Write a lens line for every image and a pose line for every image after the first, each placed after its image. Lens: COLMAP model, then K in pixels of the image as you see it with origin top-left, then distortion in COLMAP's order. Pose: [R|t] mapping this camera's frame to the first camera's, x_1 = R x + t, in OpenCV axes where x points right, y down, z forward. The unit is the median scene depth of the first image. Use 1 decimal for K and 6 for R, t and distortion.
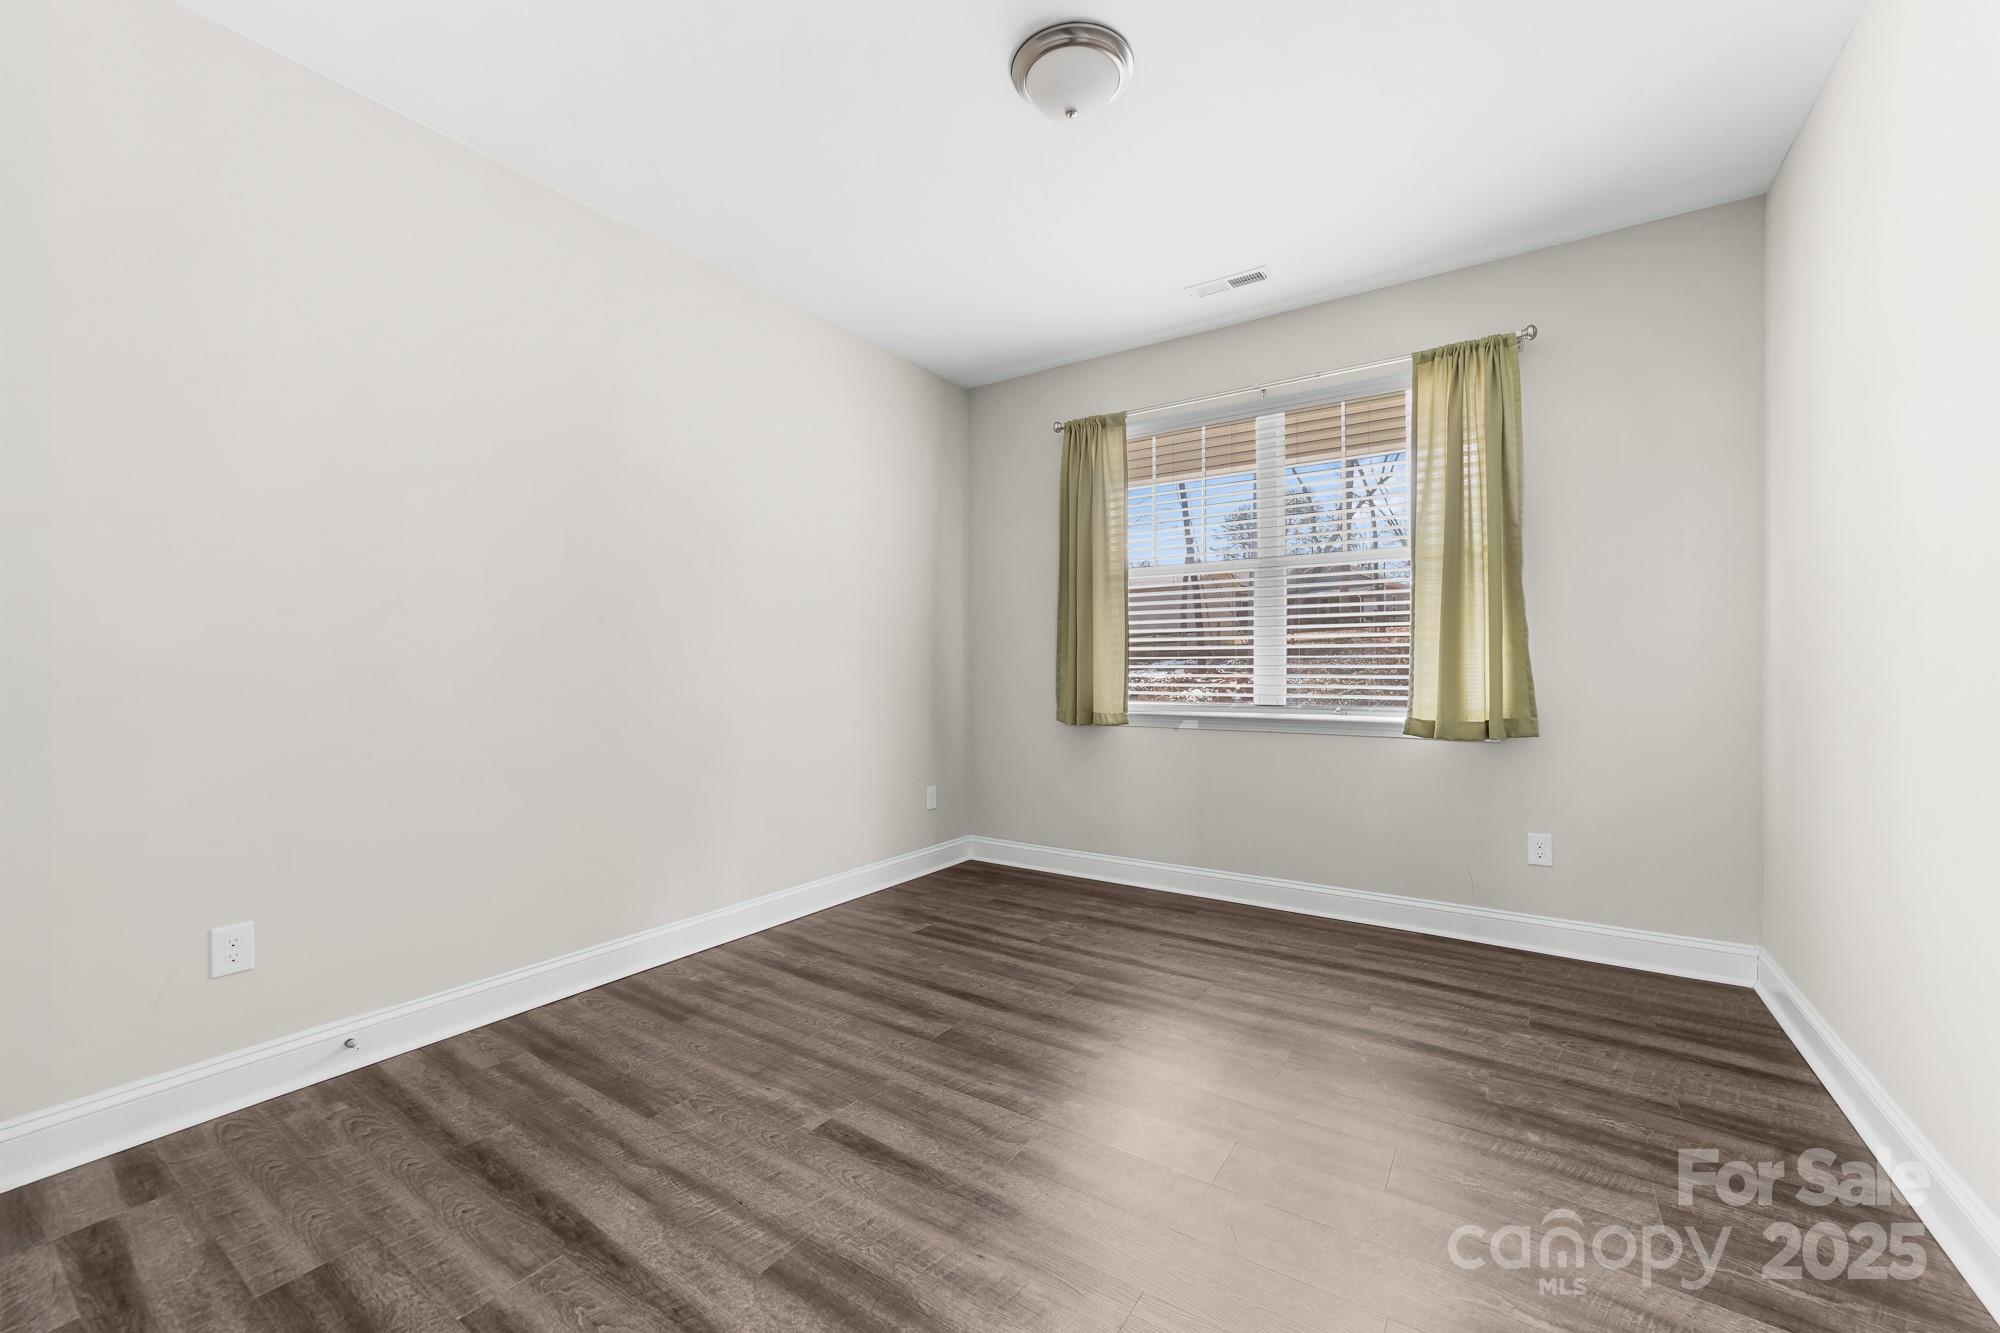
lens RADIAL K [[773.8, 0, 999.6], [0, 773.8, 670.4], [0, 0, 1]] dist [-0.009019, 0.002024]
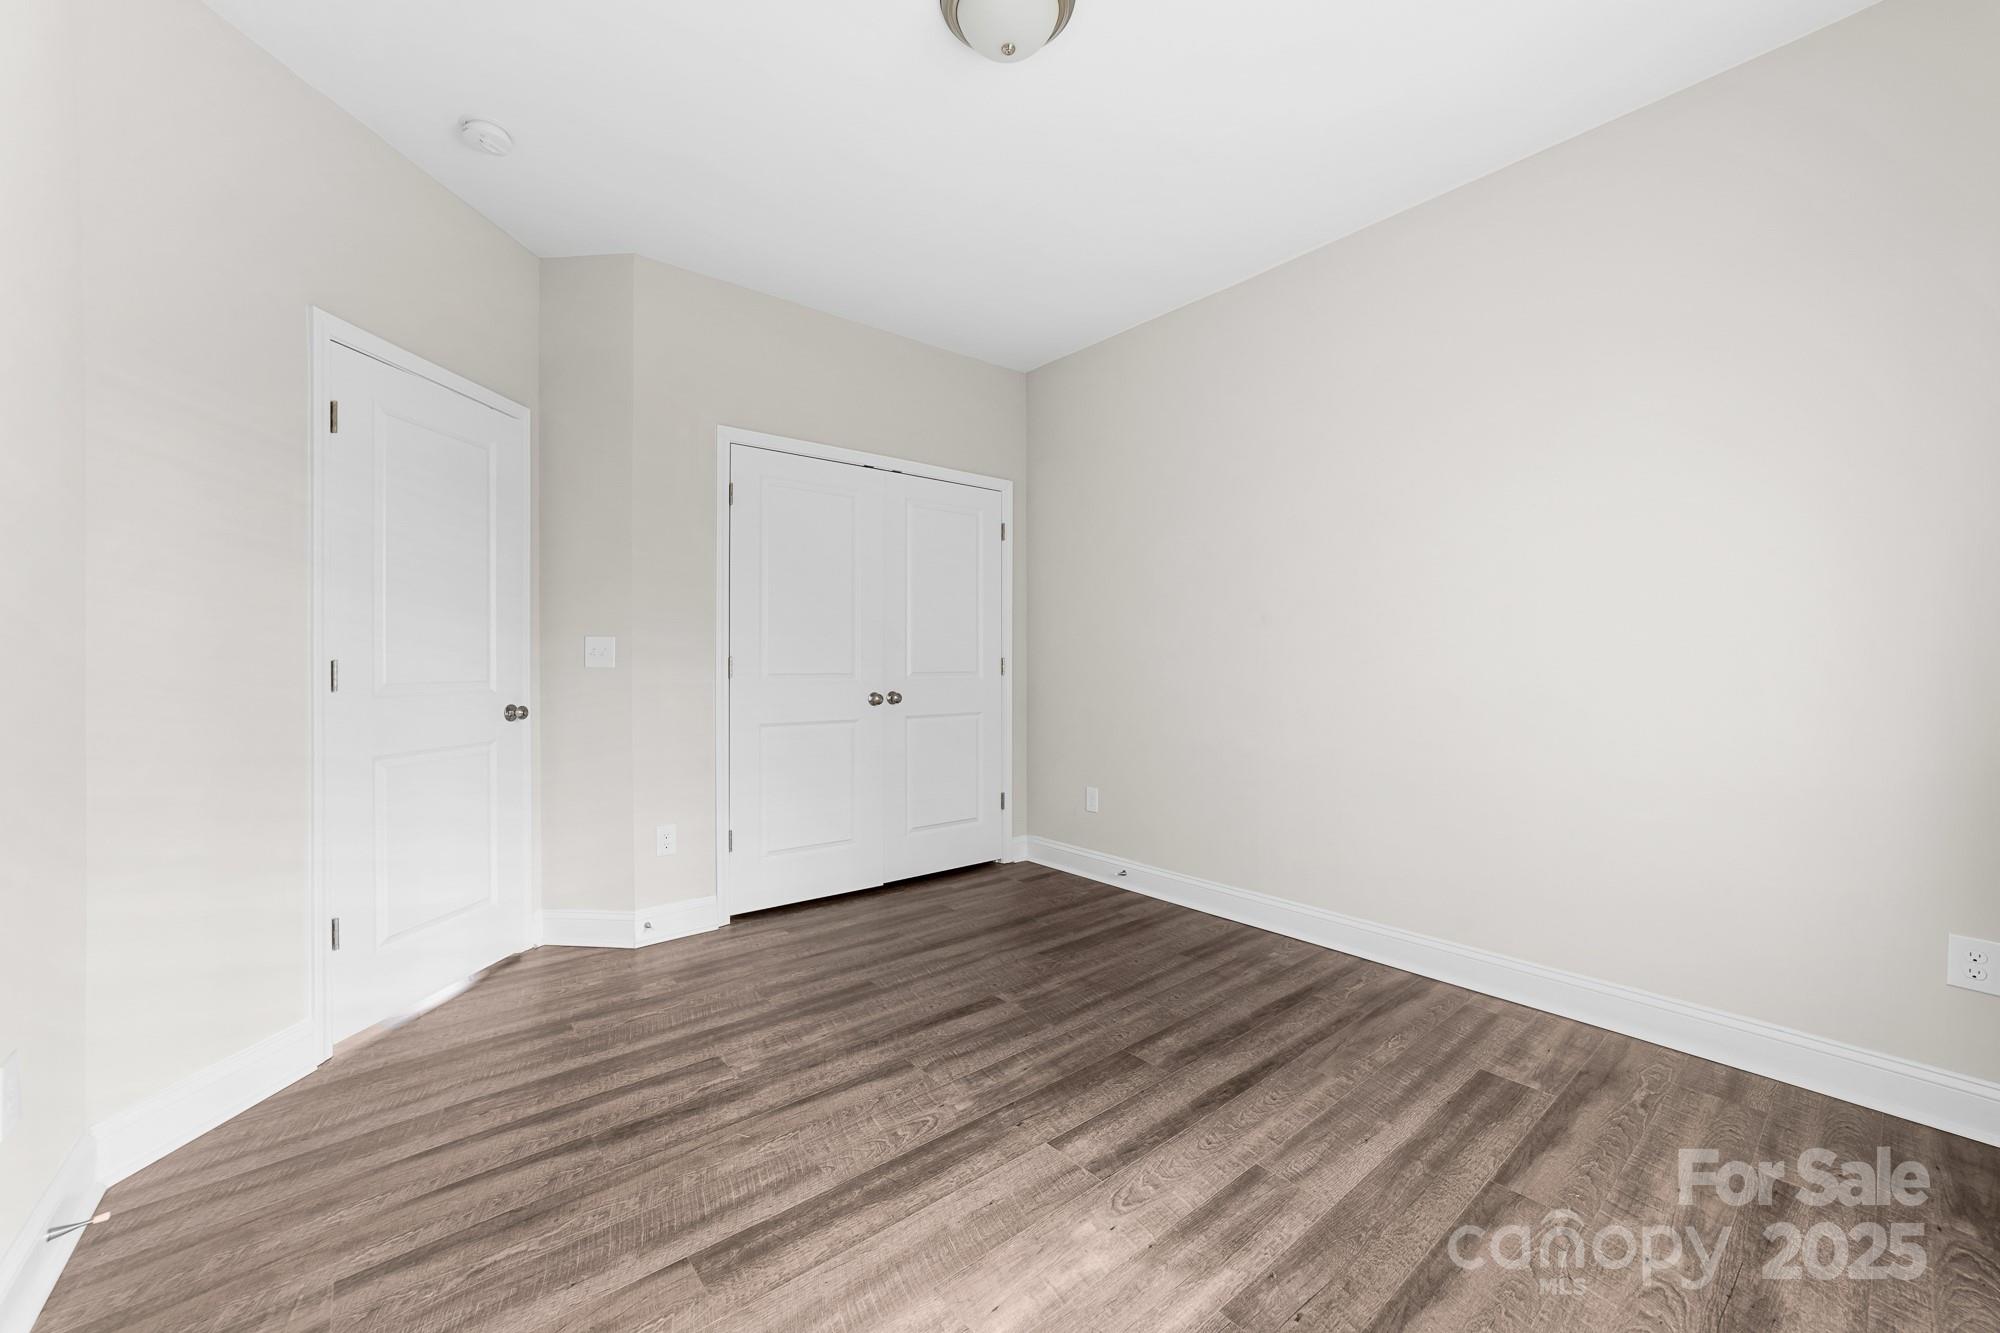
lens RADIAL K [[773.8, 0, 1001.5], [0, 773.8, 665.0], [0, 0, 1]] dist [-0.009019, 0.002024]
pose [[-0.264943, 0.009005, -0.964222, 0.785780], [0.000288, 0.999957, 0.009260, -0.011159], [0.964264, 0.002176, -0.264935, 0.989333]]
